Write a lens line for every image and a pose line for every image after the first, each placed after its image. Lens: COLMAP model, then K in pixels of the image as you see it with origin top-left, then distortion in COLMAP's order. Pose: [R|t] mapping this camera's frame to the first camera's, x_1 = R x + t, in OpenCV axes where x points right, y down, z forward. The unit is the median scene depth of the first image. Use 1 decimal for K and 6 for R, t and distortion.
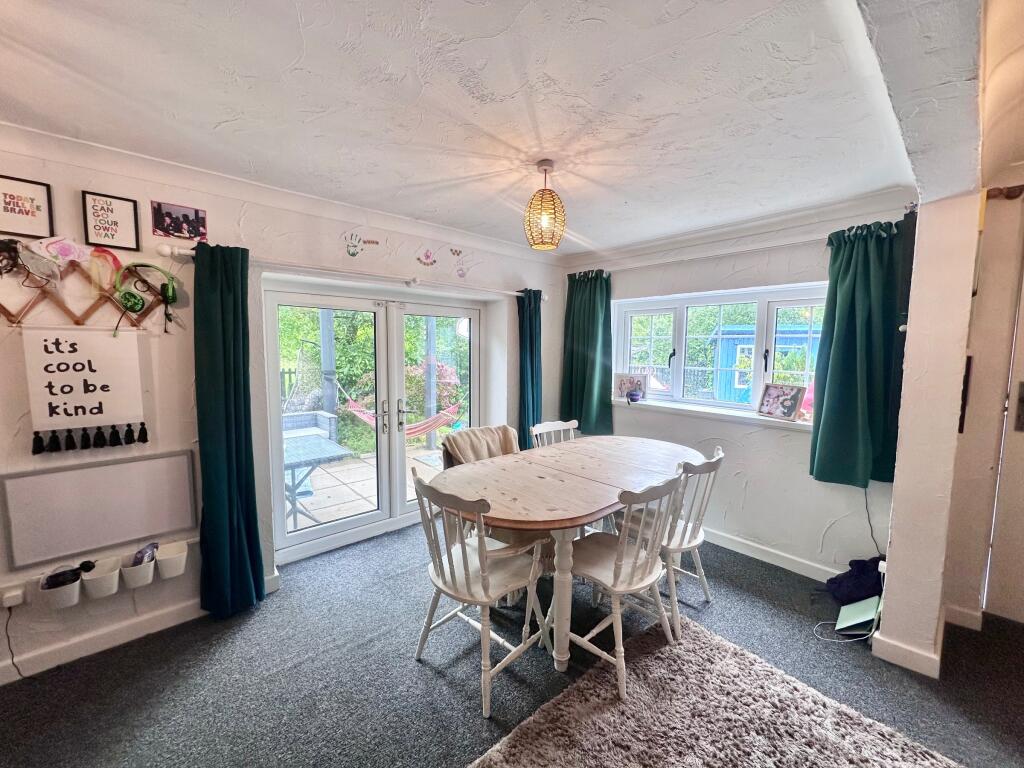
lens RADIAL K [[408.1, 0, 512.5], [0, 408.1, 383.9], [0, 0, 1]] dist [-0.005970, 0.001360]
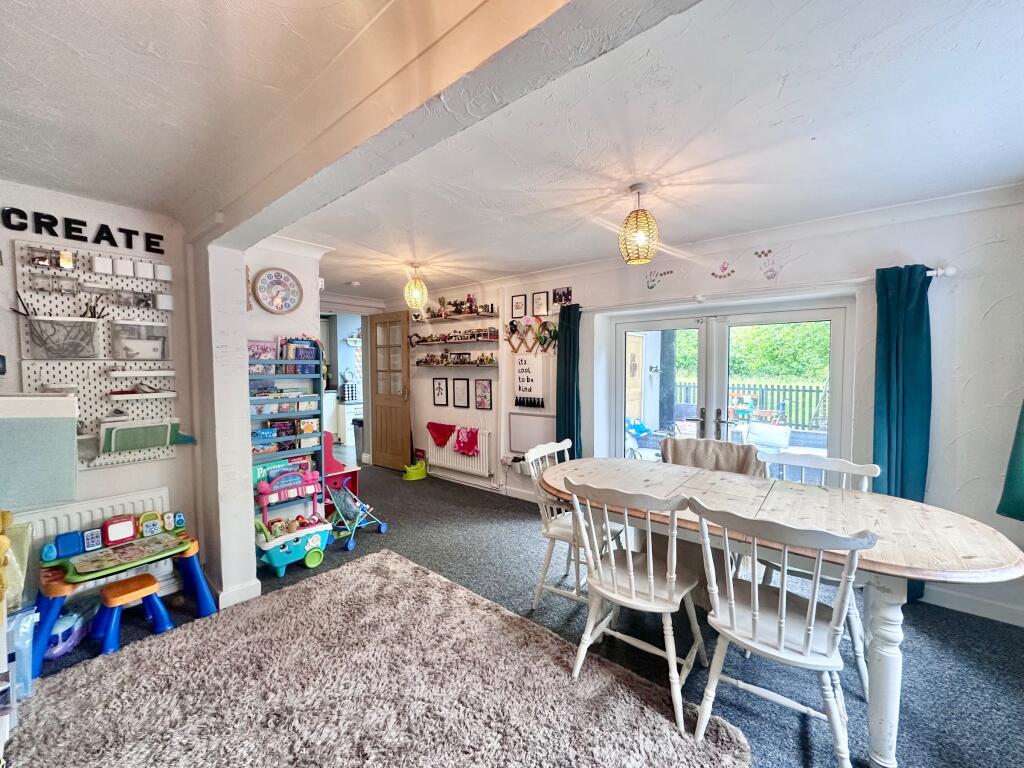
lens RADIAL K [[408.1, 0, 514.4], [0, 408.1, 384.5], [0, 0, 1]] dist [-0.005970, 0.001360]
pose [[0.155973, 0.035636, -0.987118, 1.095156], [-0.079059, 0.996593, 0.023486, -0.011110], [0.984592, 0.074378, 0.158259, 0.521580]]
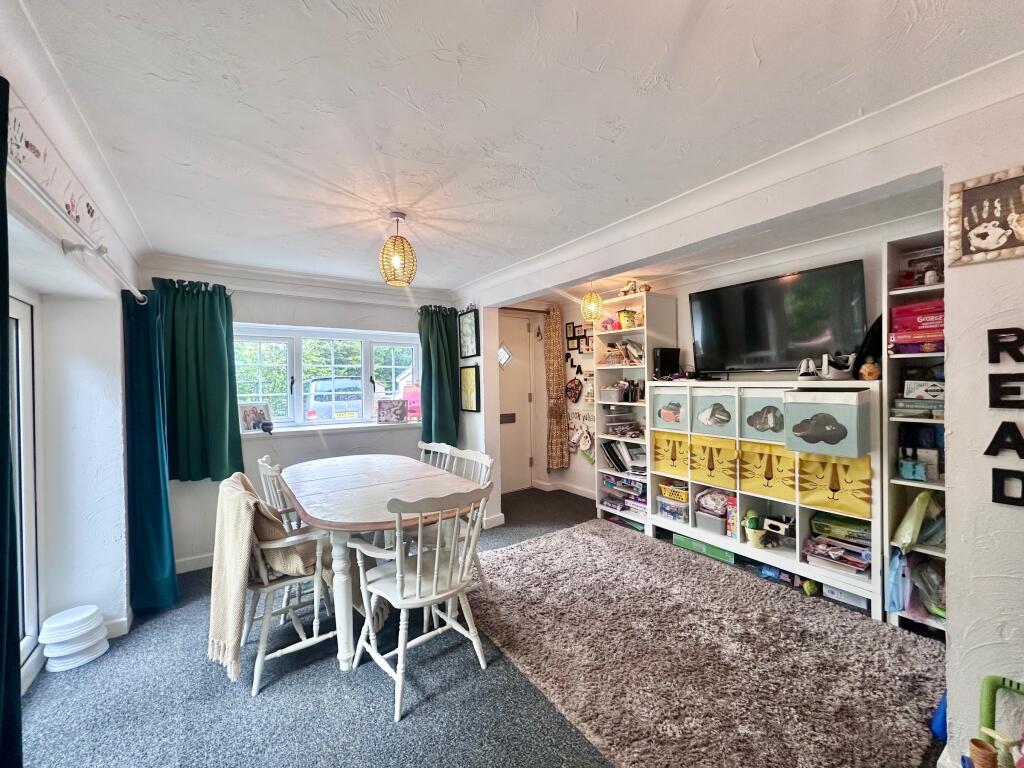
lens RADIAL K [[408.1, 0, 511.3], [0, 408.1, 382.5], [0, 0, 1]] dist [-0.005970, 0.001360]
pose [[0.123610, -0.010365, 0.992277, -1.025093], [0.101139, 0.994870, -0.002207, -0.019612], [-0.987163, 0.100631, 0.124024, 0.556925]]
